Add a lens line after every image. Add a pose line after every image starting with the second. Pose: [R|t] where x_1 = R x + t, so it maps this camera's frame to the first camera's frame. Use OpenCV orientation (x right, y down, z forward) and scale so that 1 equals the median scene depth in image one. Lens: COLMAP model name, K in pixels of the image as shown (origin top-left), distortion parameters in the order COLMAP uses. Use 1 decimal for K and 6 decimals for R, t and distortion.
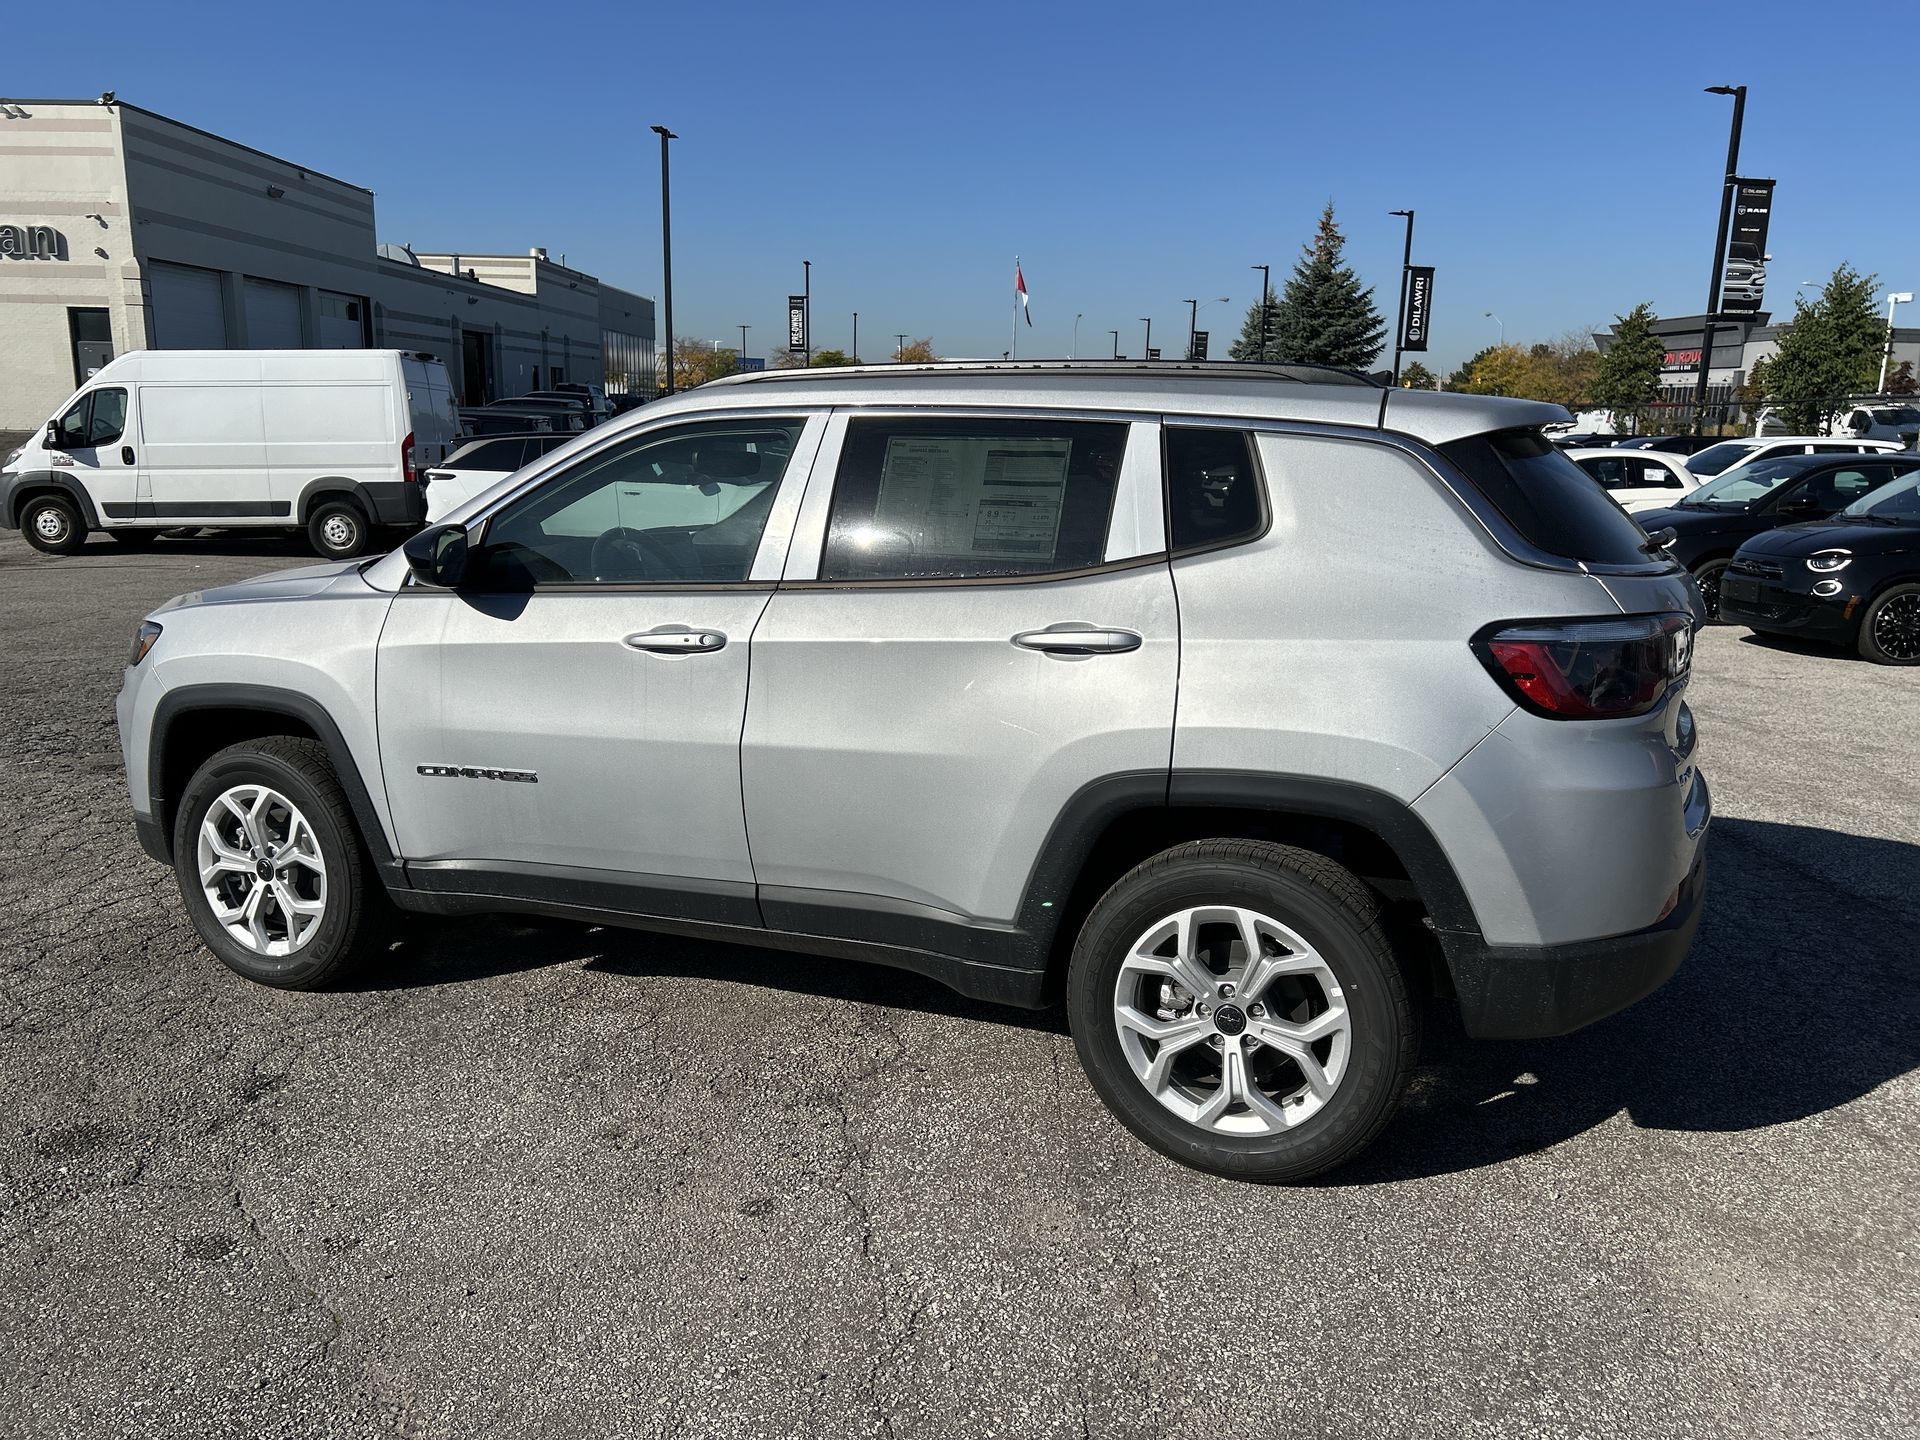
lens RADIAL K [[1441.8, 0, 951.8], [0, 1441.8, 715.1], [0, 0, 1]] dist [0.052292, -0.055226]
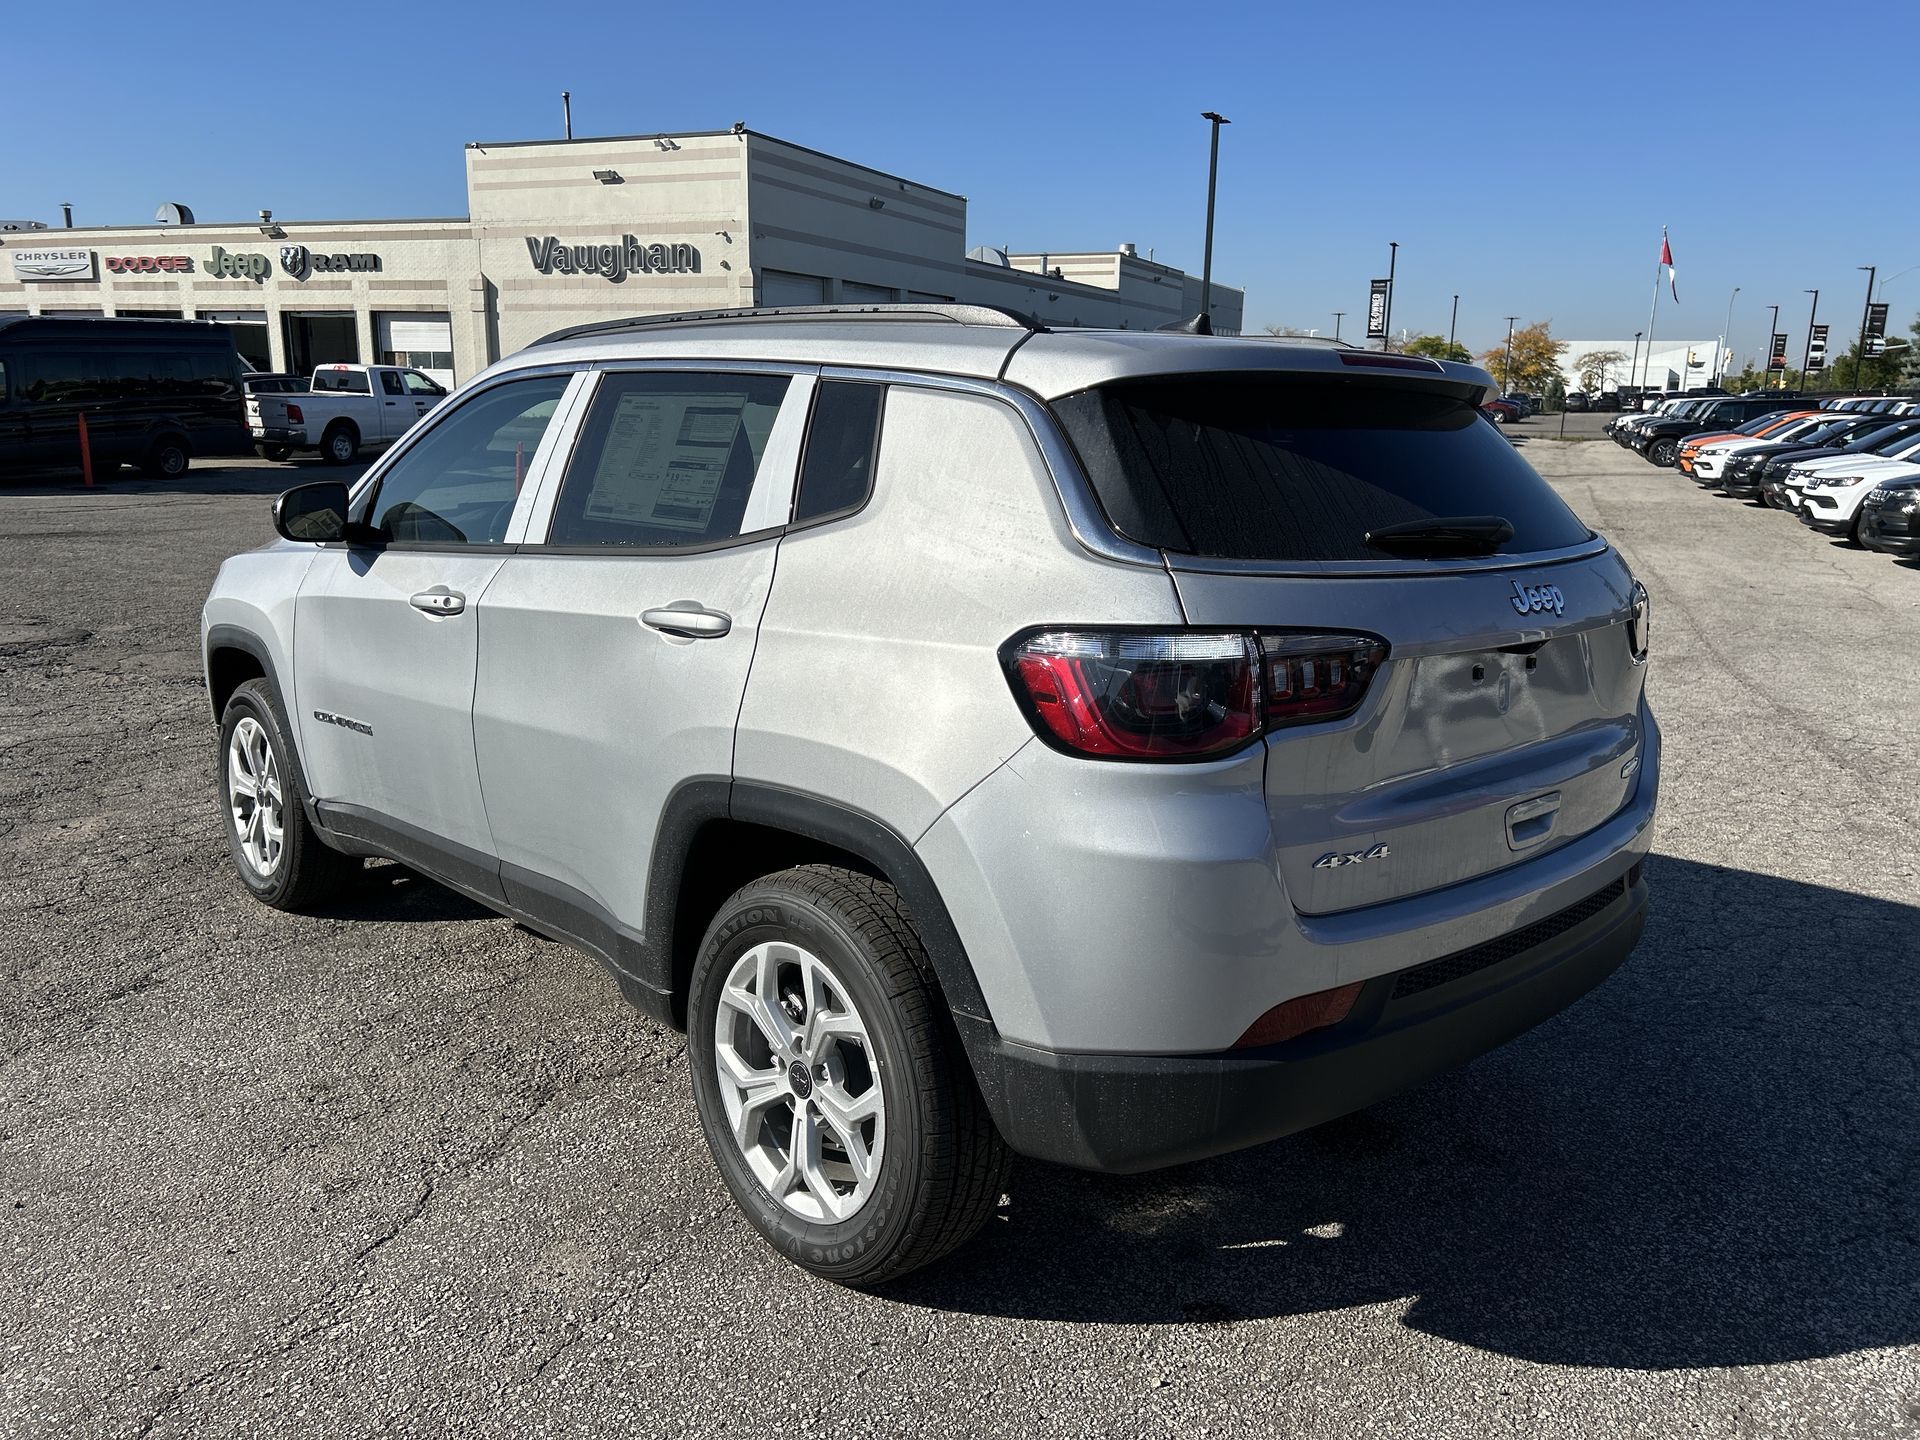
lens RADIAL K [[1441.8, 0, 951.8], [0, 1441.8, 715.1], [0, 0, 1]] dist [0.052292, -0.055226]
pose [[0.919893, 0.081236, -0.383664, 0.400897], [-0.079283, 0.996632, 0.020932, -0.017970], [0.384072, 0.011163, 0.923236, 0.174009]]
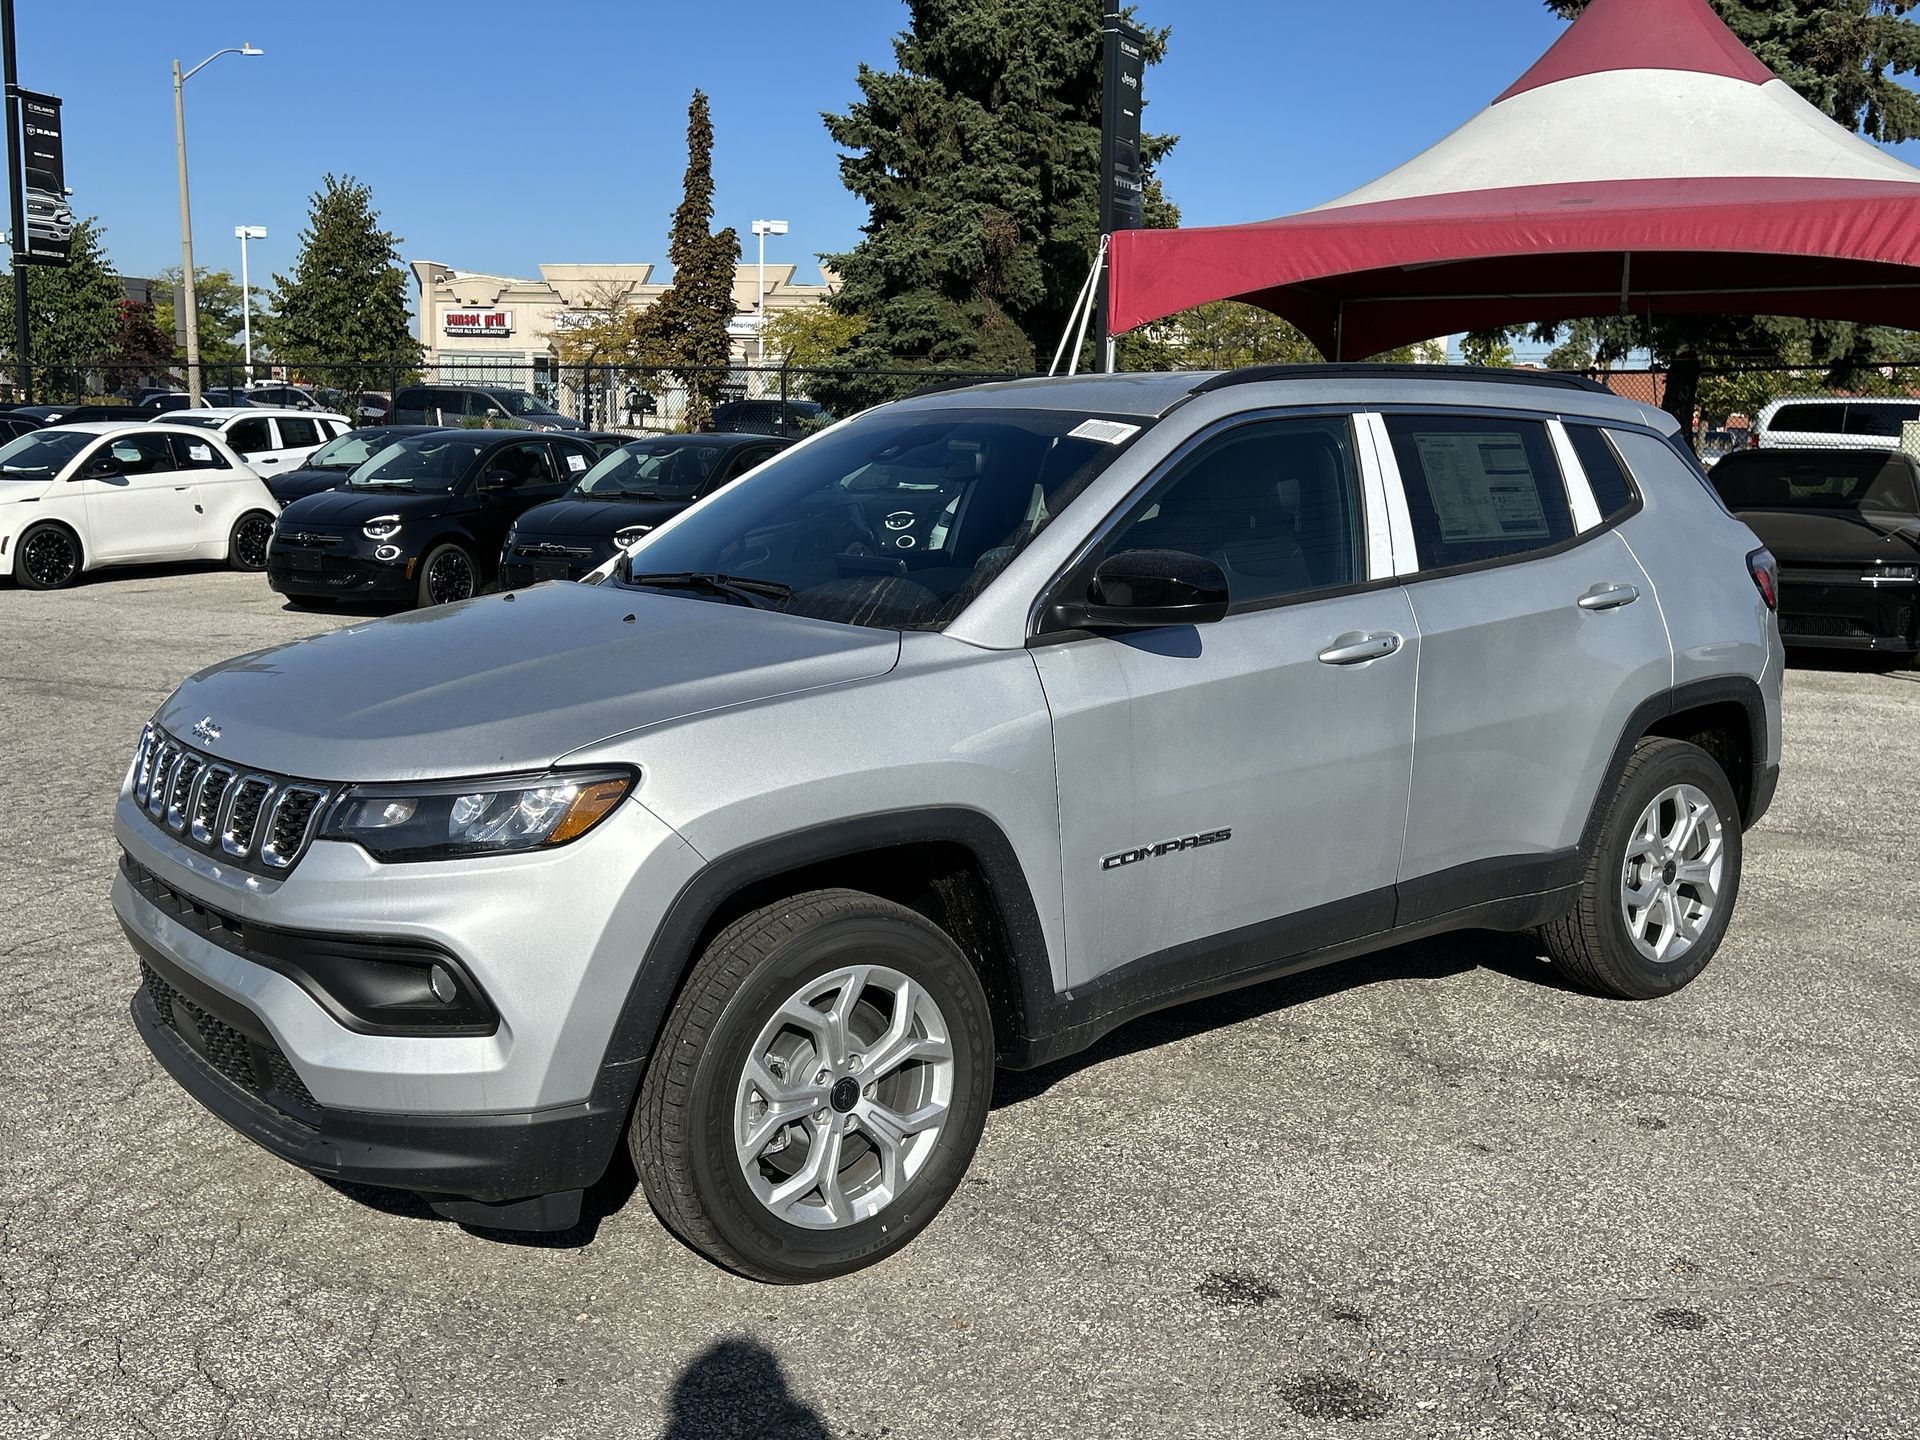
lens RADIAL K [[1830.5, 0, 943.8], [0, 1830.5, 716.3], [0, 0, 1]] dist [0.109174, -0.188527]
pose [[0.478209, -0.142889, 0.866544, -1.080580], [0.160429, 0.984287, 0.073771, -0.110083], [-0.863469, 0.103741, 0.493618, 0.500574]]
